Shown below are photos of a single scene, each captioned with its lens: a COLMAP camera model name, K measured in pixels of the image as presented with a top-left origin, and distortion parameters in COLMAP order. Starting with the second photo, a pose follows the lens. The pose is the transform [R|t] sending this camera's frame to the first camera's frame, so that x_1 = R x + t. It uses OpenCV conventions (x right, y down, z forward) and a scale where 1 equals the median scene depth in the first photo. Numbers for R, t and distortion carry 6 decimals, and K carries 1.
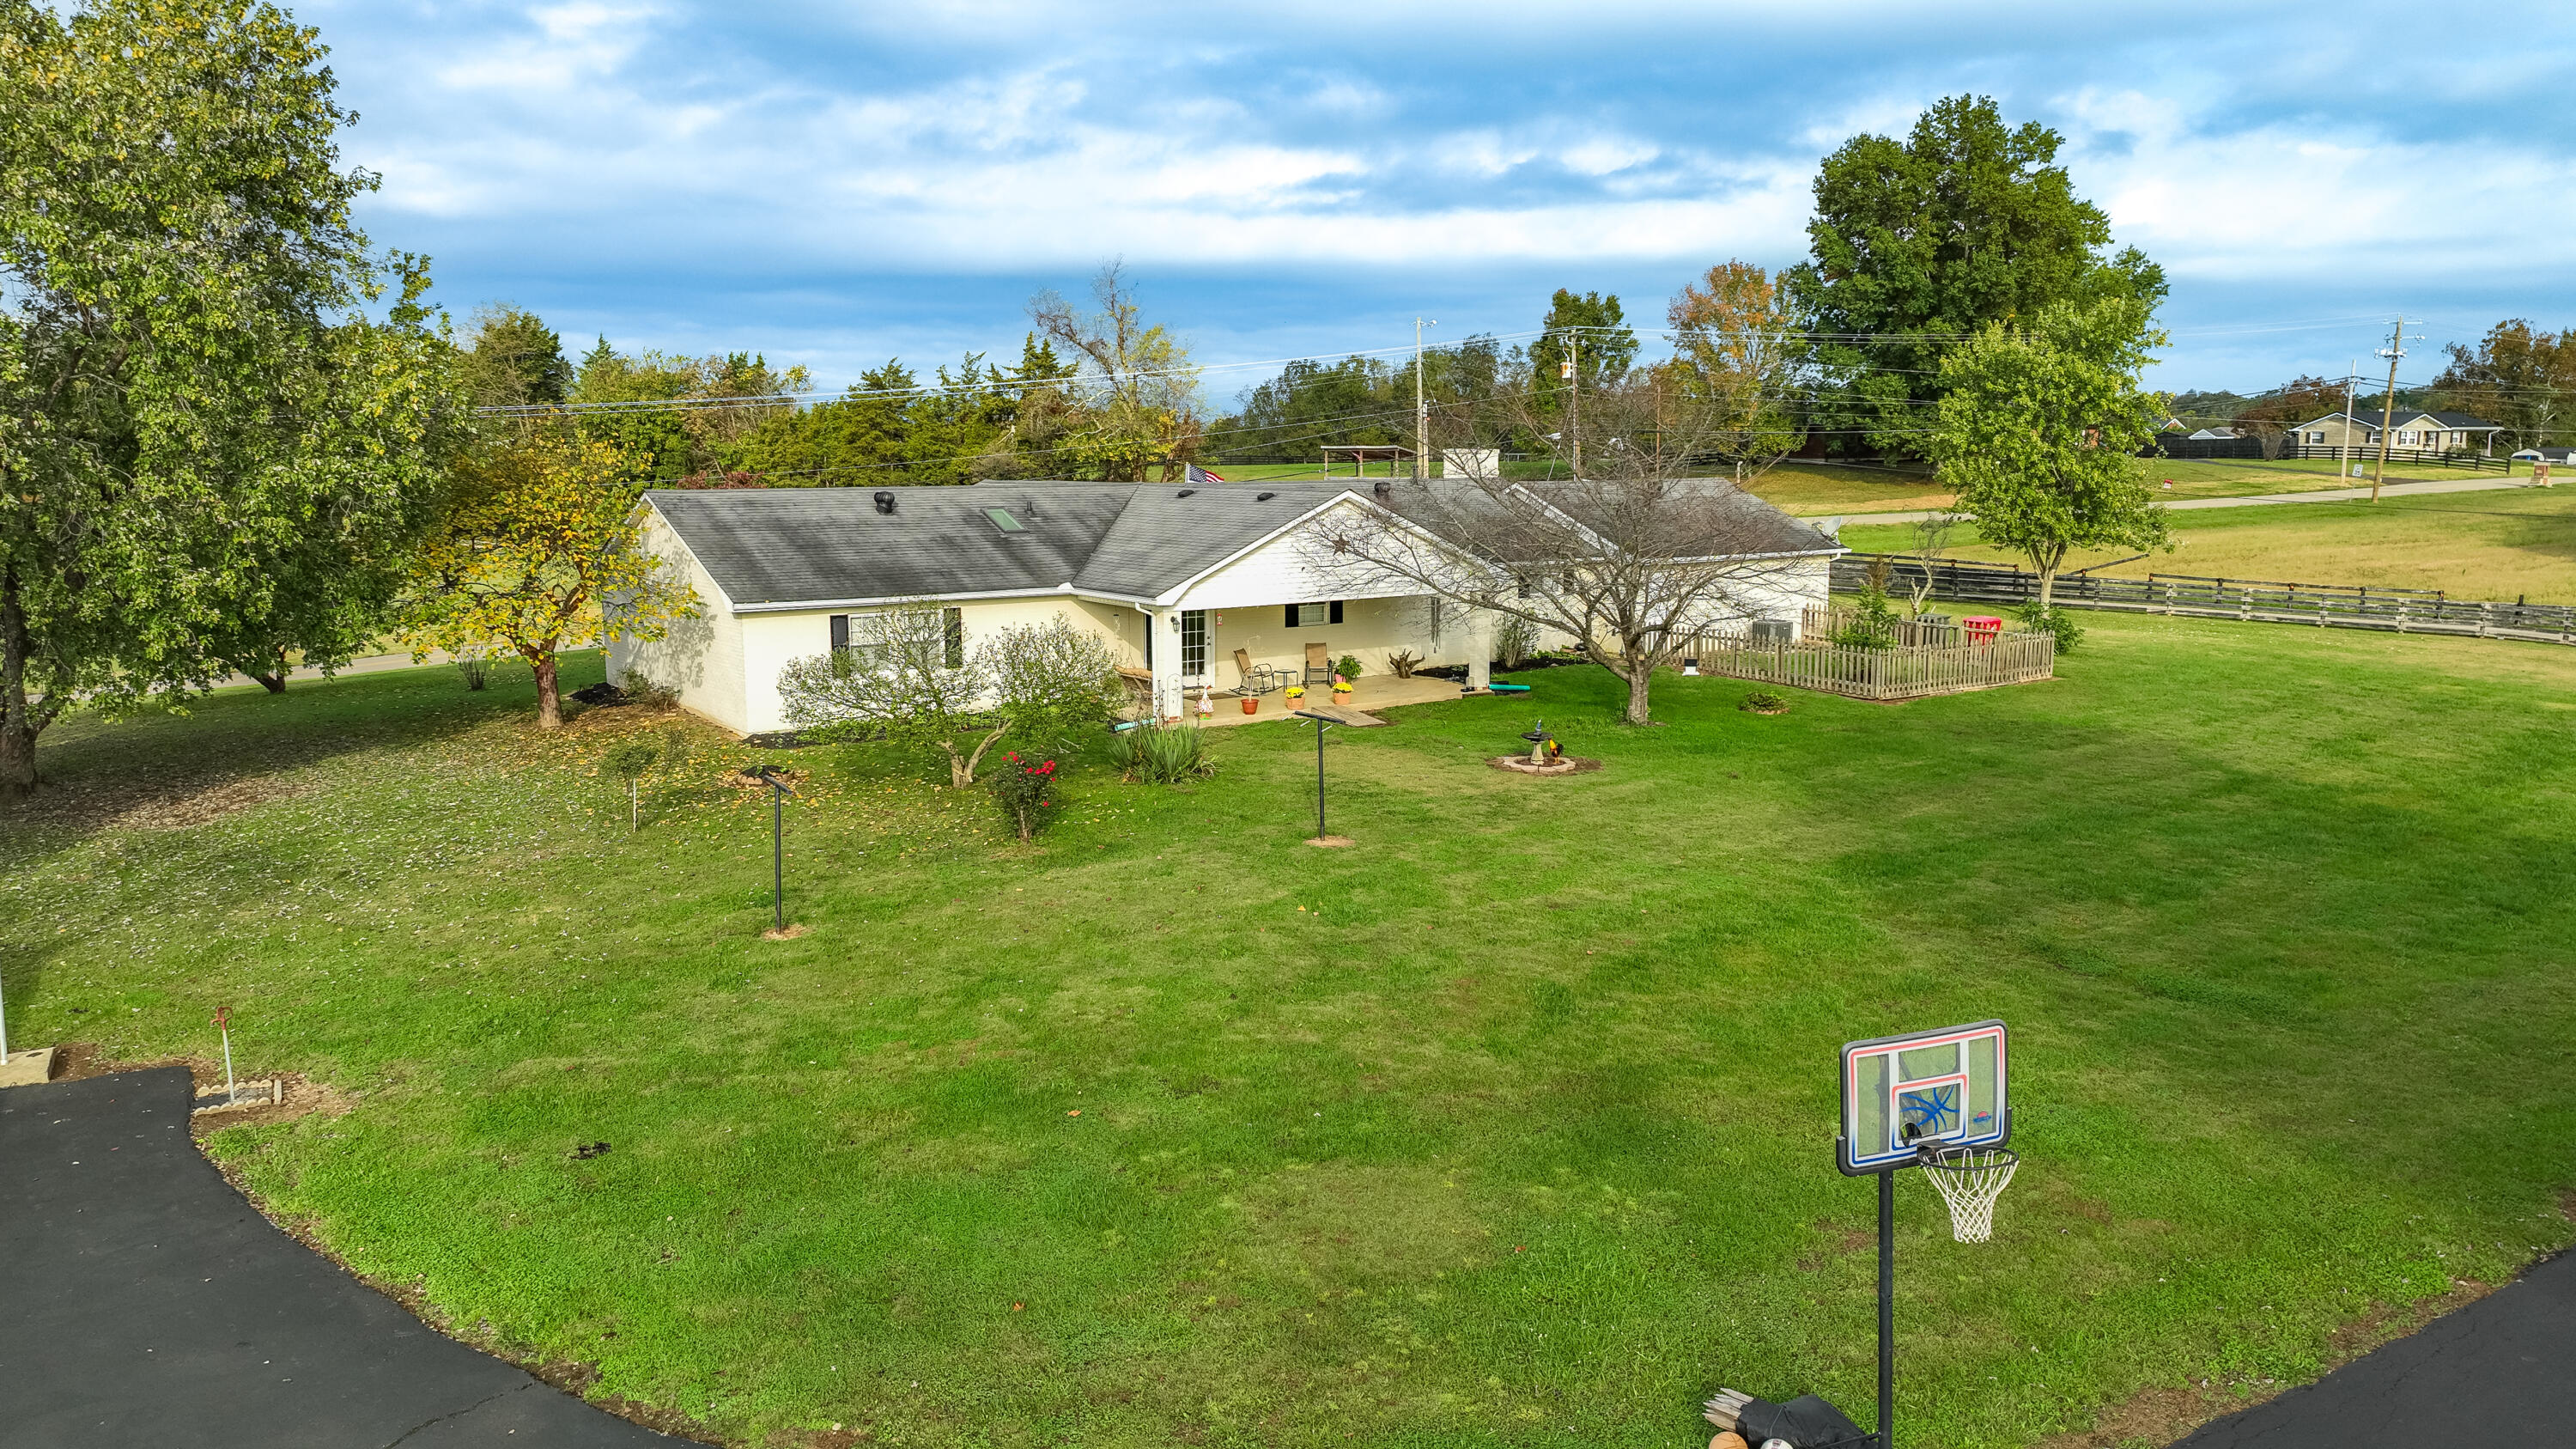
lens RADIAL K [[1790.2, 0, 1288.0], [0, 1790.2, 724.5], [0, 0, 1]] dist [0.008736, -0.002473]
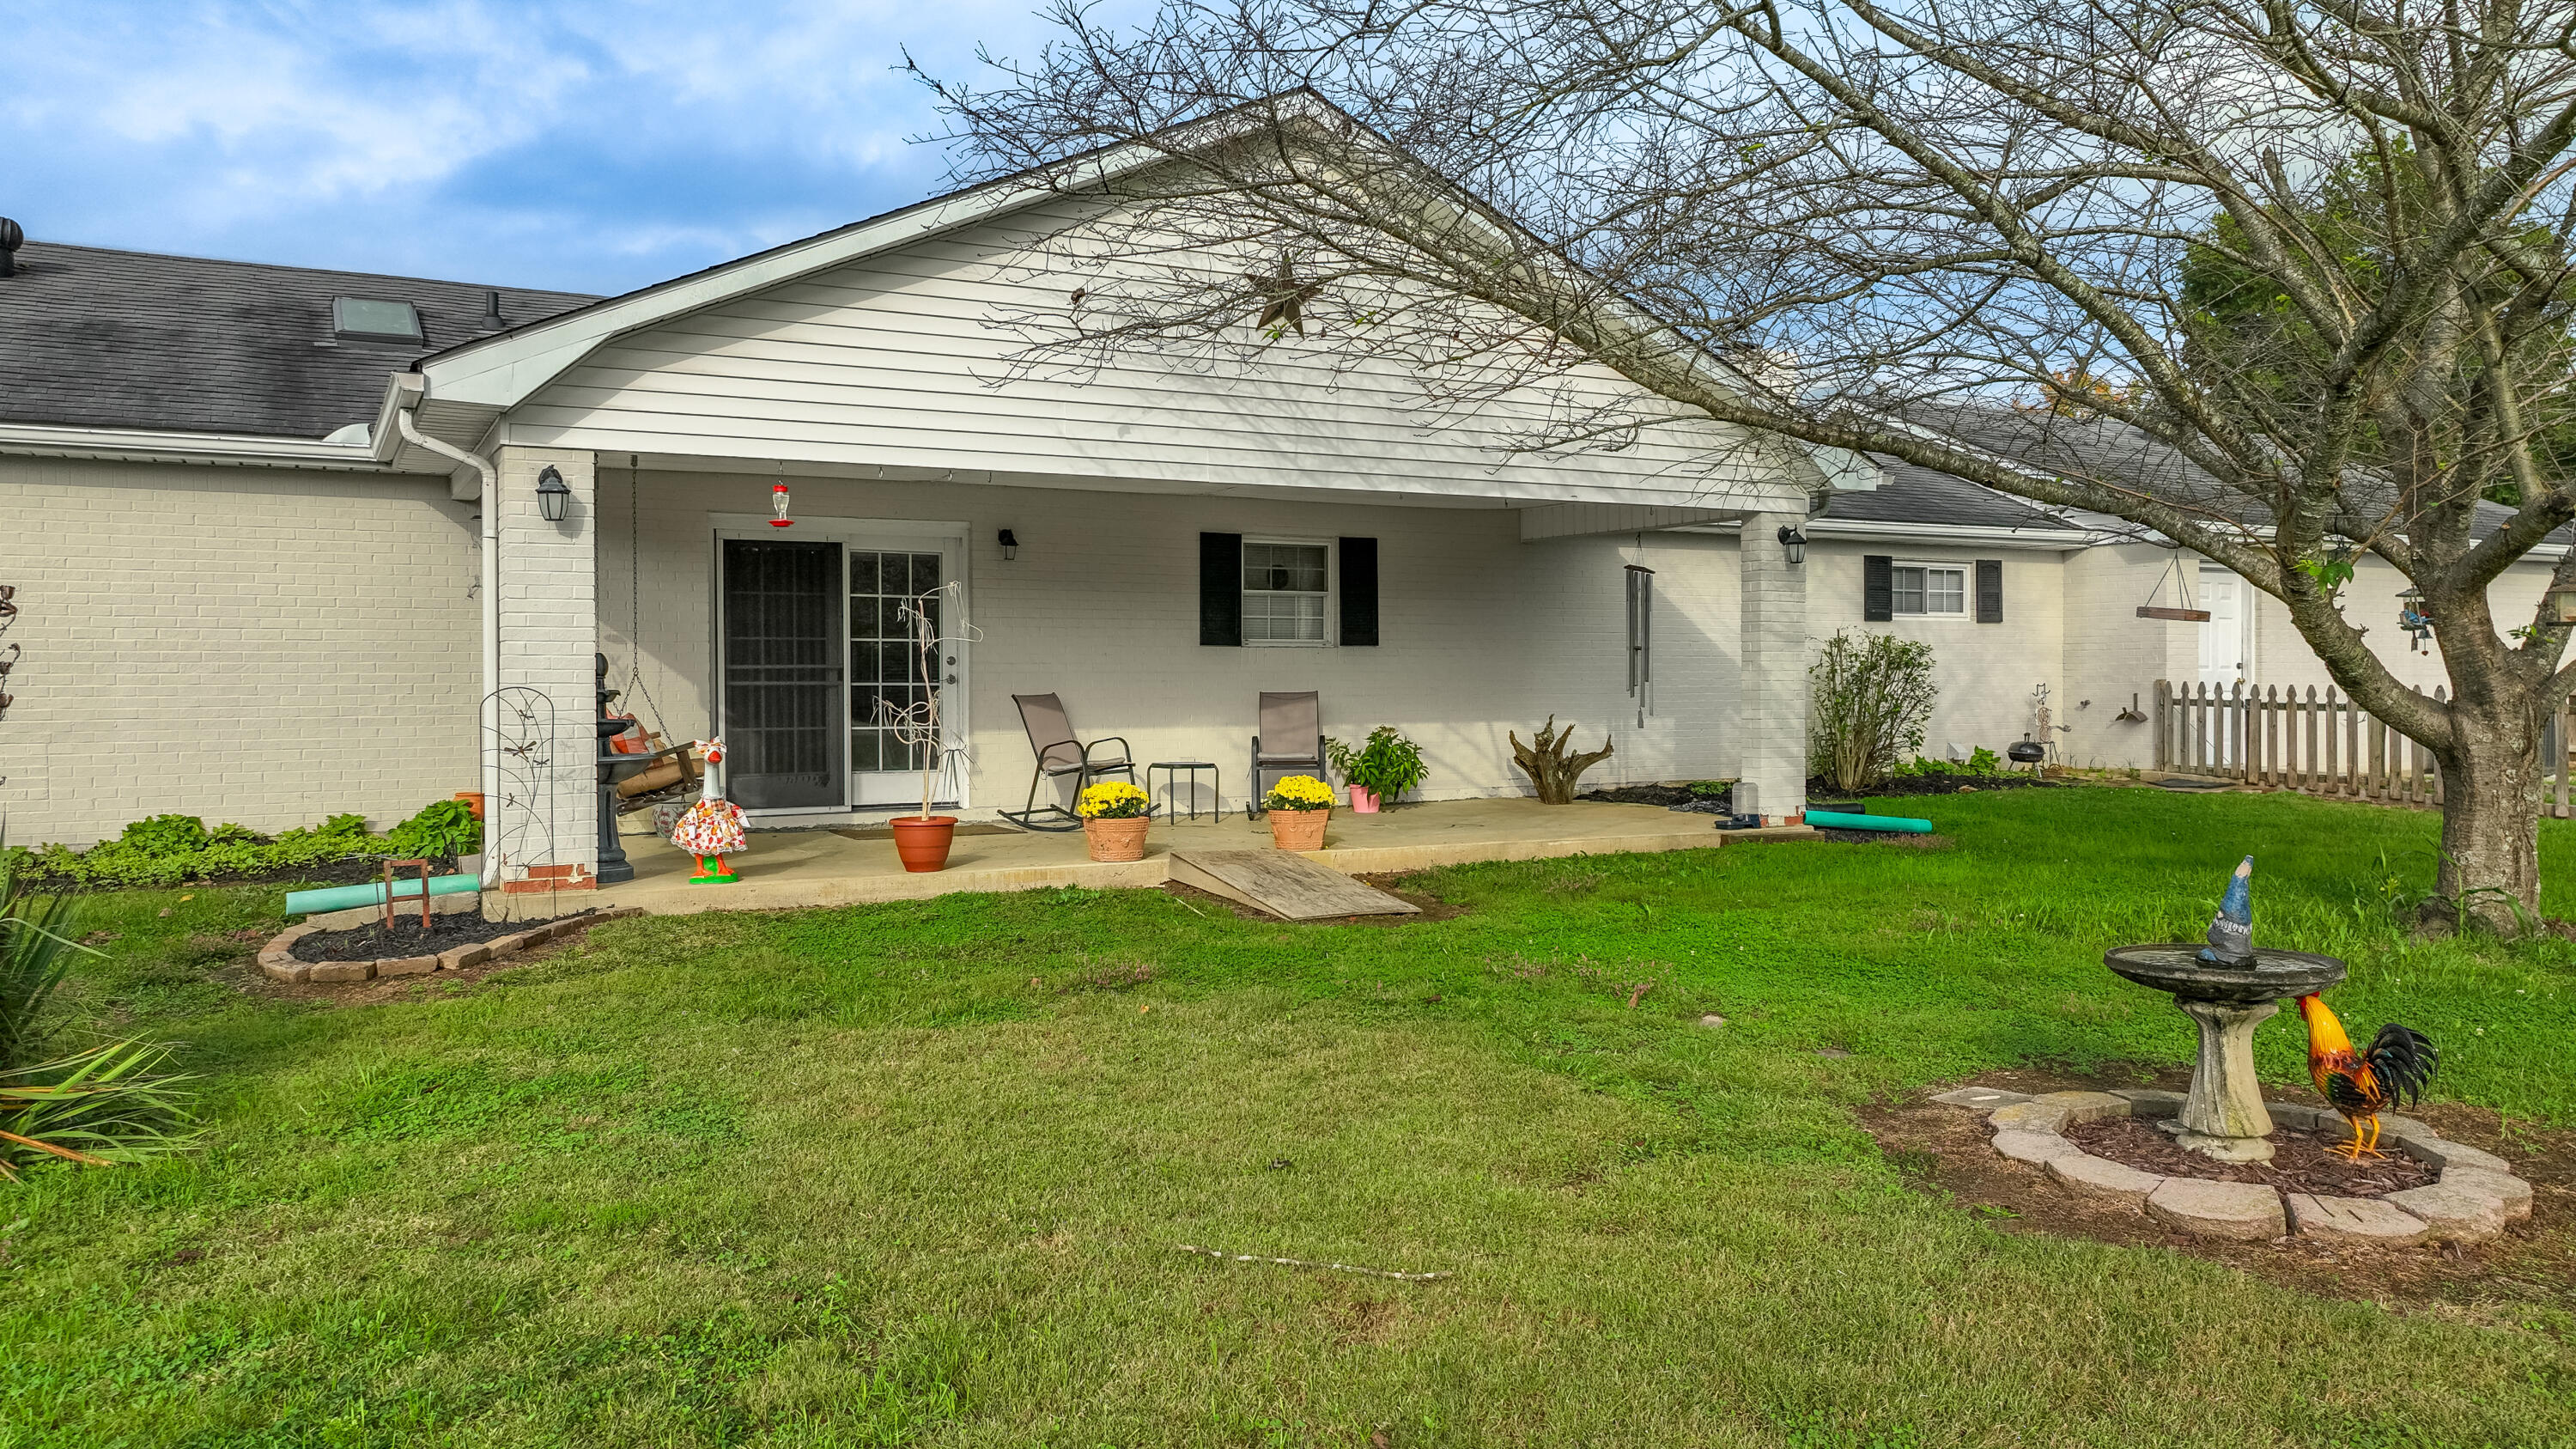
lens RADIAL K [[1790.0, 0, 1288.0], [0, 1790.0, 724.5], [0, 0, 1]] dist [0.000448, -0.000832]
pose [[0.990069, 0.004491, -0.140512, 0.055202], [-0.022580, 0.991593, -0.127410, 0.004542], [0.138758, 0.129318, 0.981847, 0.563736]]
